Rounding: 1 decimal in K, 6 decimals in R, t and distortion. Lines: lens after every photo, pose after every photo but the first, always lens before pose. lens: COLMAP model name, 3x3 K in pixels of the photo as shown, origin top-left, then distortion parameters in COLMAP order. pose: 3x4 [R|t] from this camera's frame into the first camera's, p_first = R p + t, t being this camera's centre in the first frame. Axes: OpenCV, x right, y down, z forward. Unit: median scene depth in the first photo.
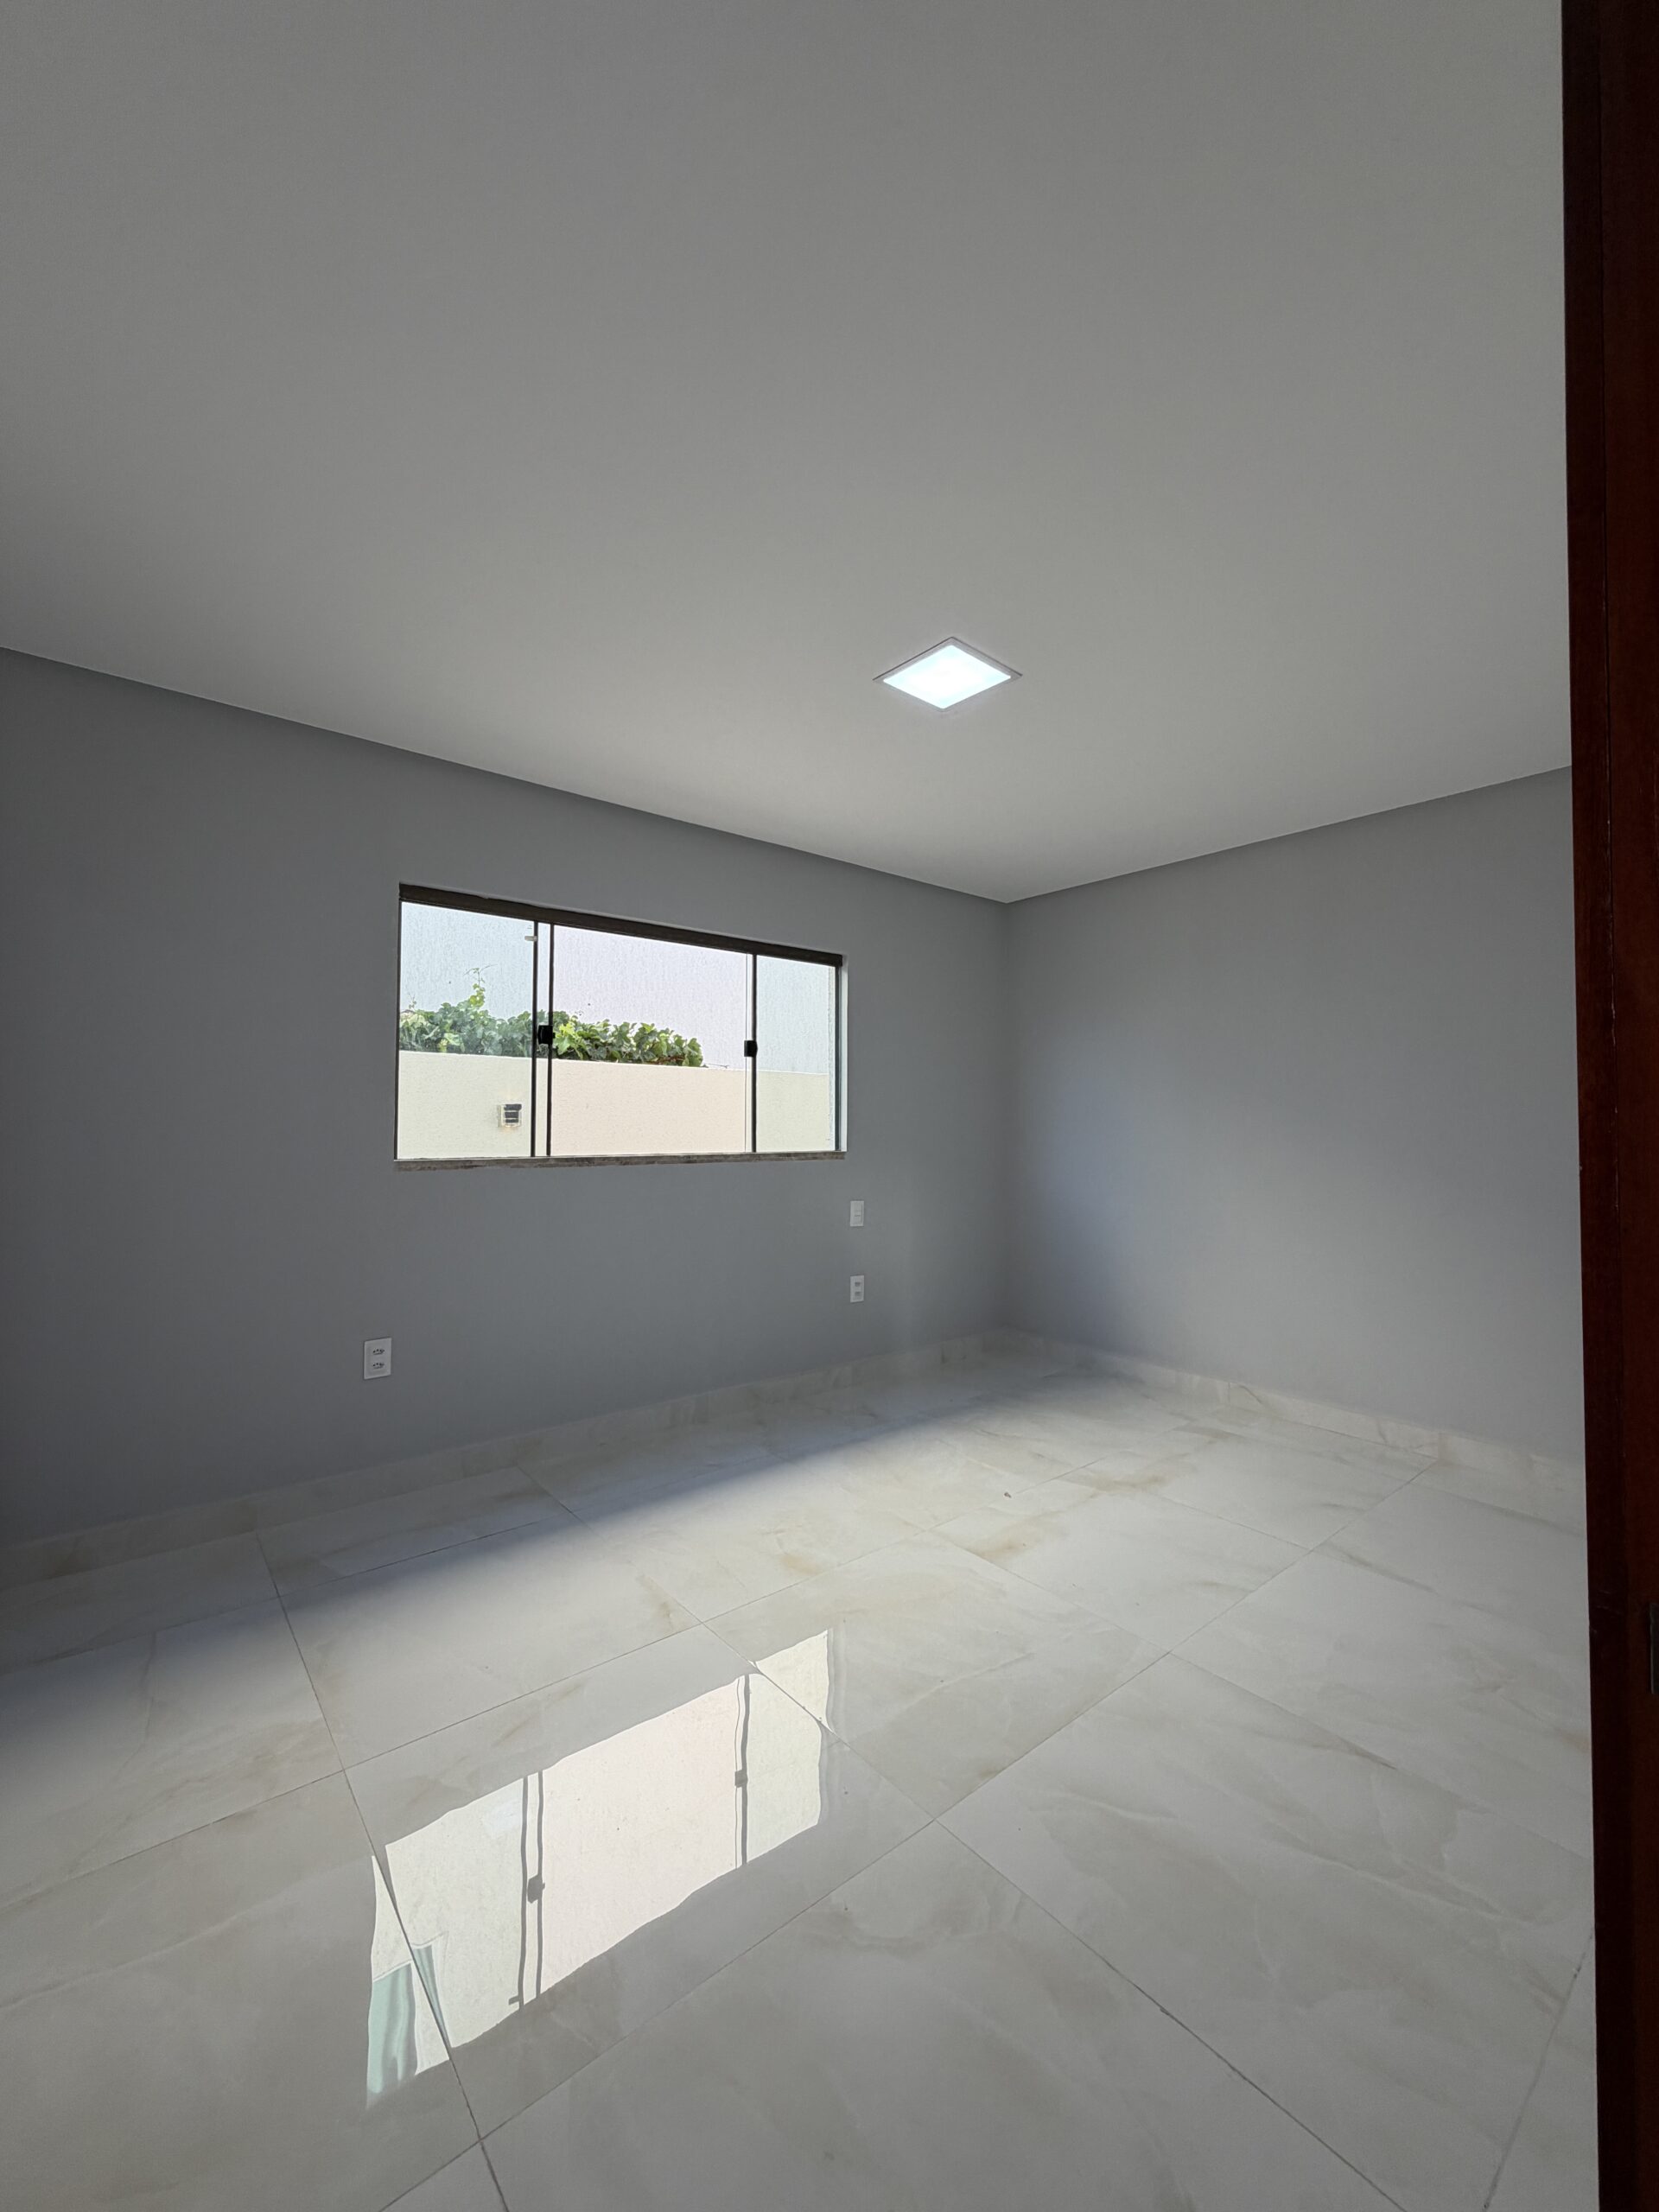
lens RADIAL K [[878.3, 0, 817.2], [0, 878.3, 1110.4], [0, 0, 1]] dist [0.000546, -0.000246]
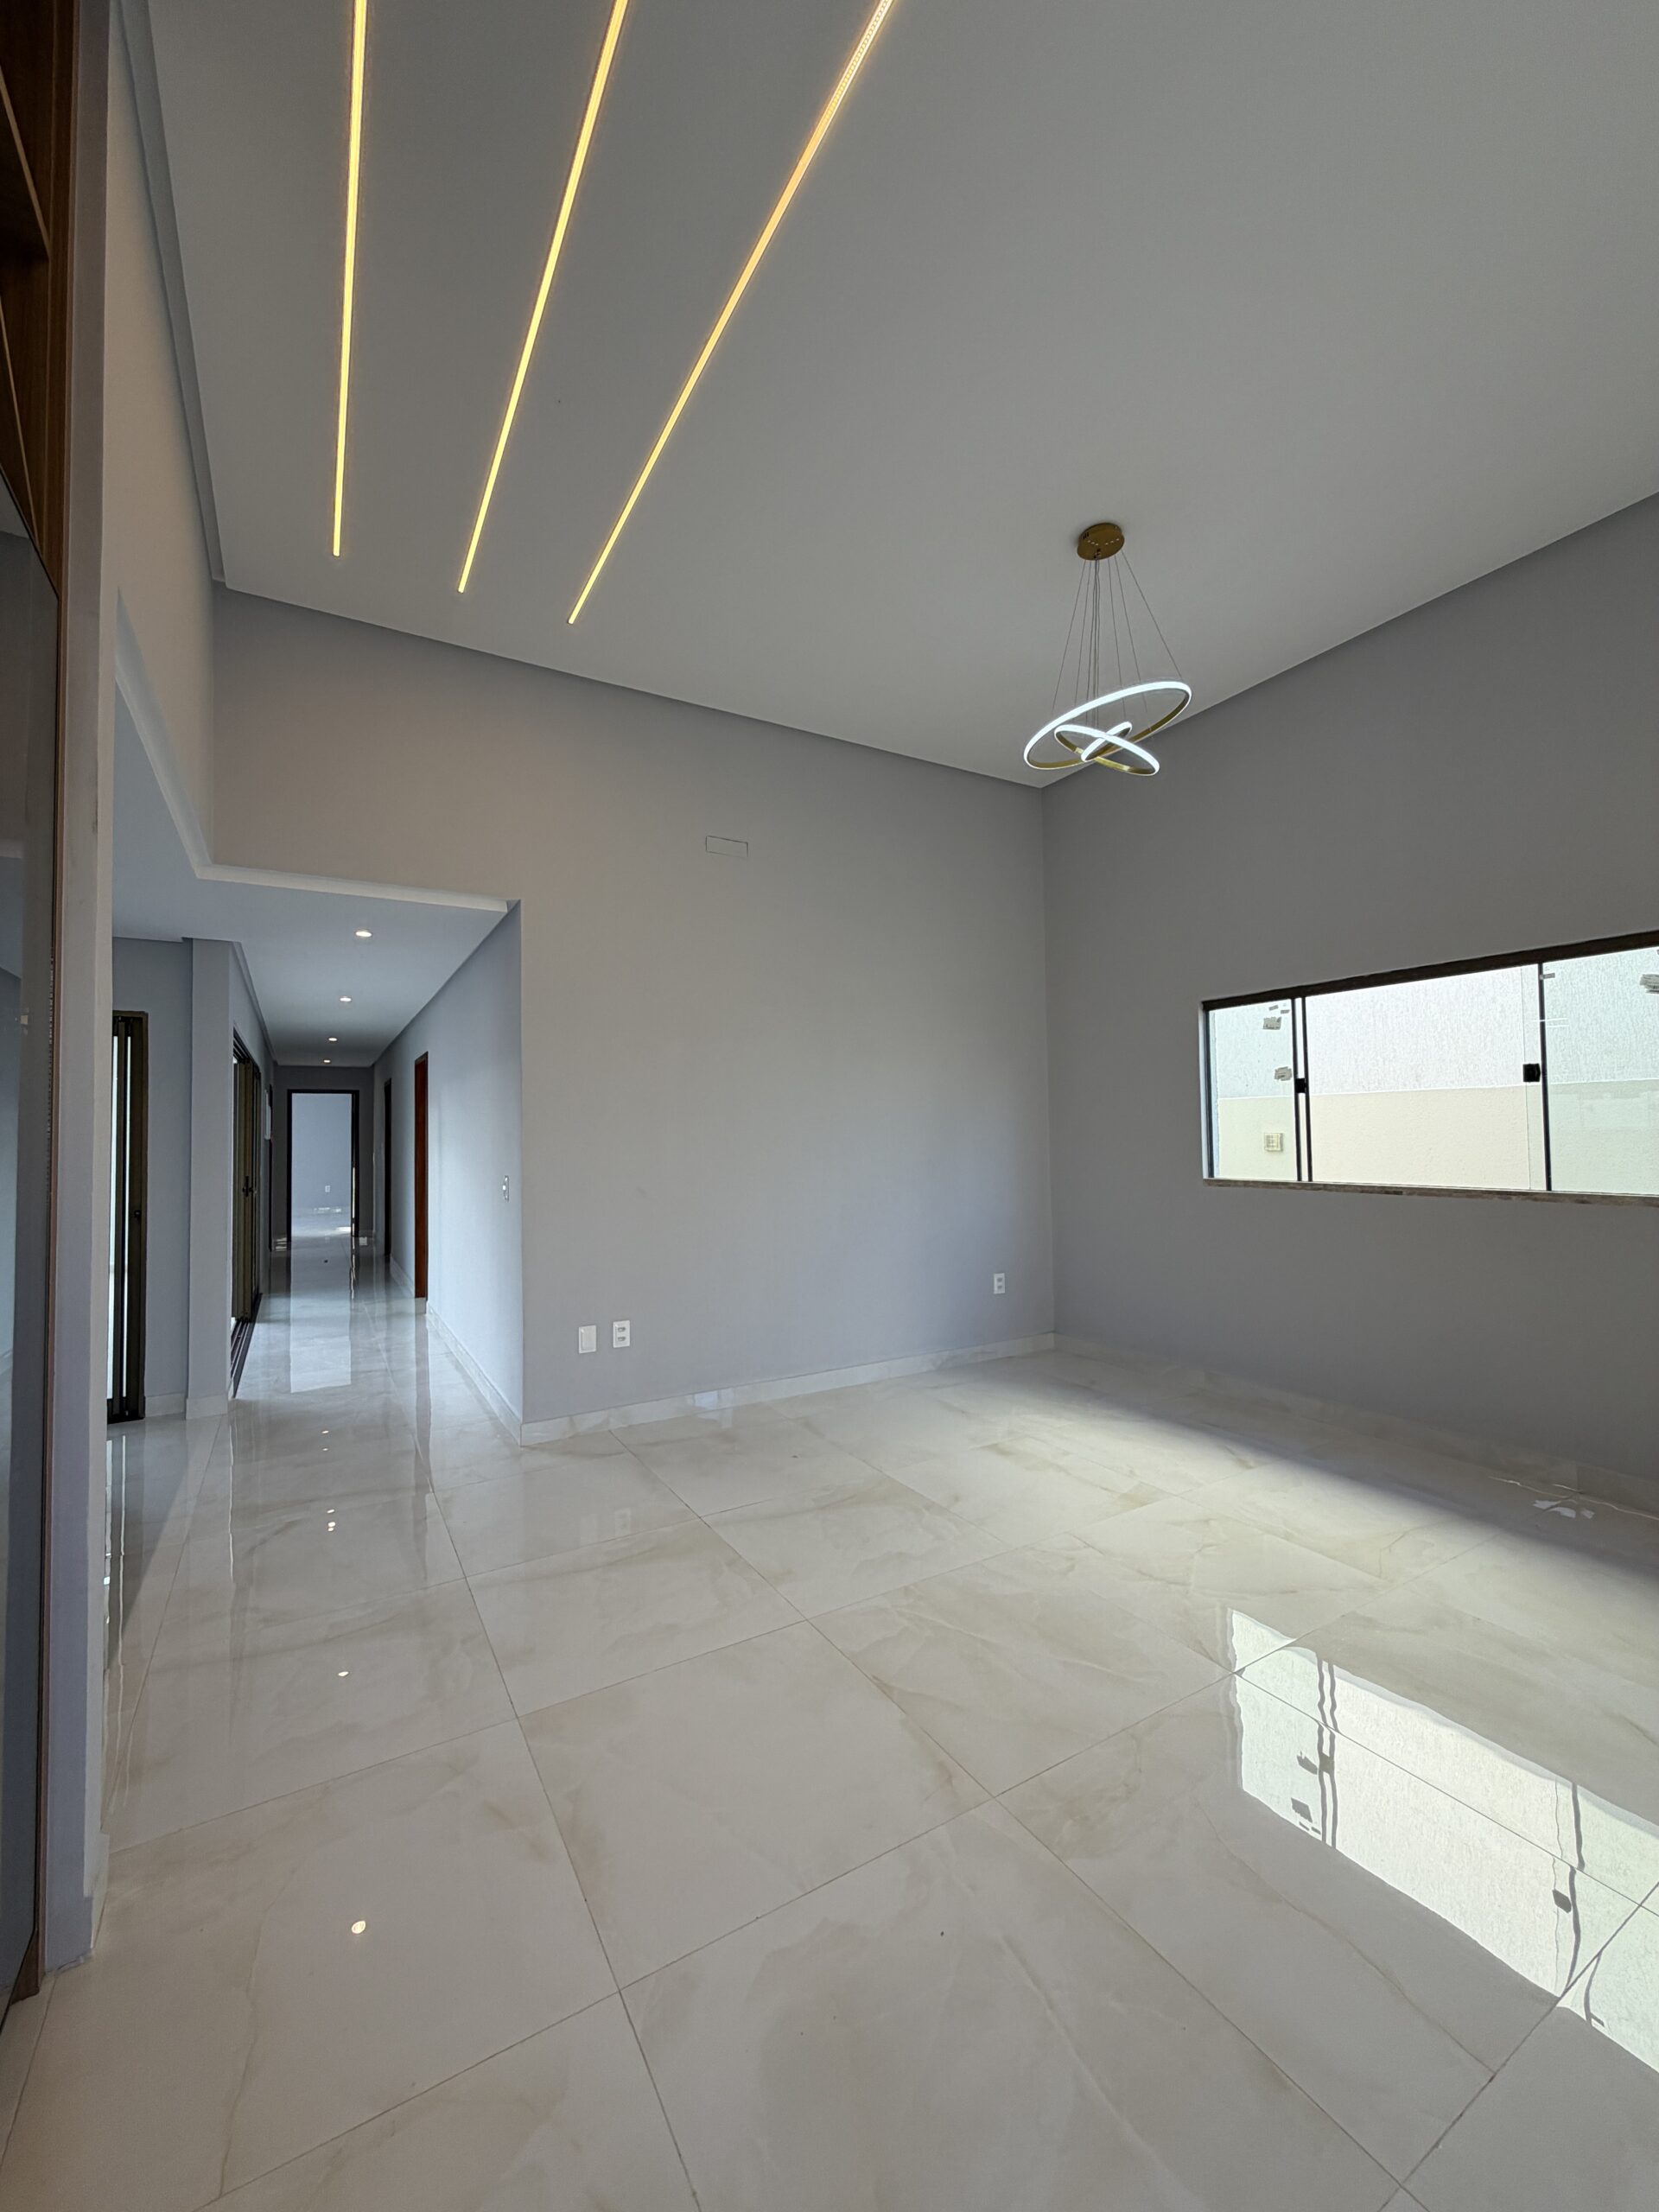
lens RADIAL K [[878.3, 0, 825.8], [0, 878.3, 1087.3], [0, 0, 1]] dist [0.000546, -0.000246]
pose [[-0.129039, -0.065738, -0.989458, 1.033261], [0.014787, 0.997562, -0.068205, -0.006814], [0.991529, -0.023433, -0.127752, 0.476836]]
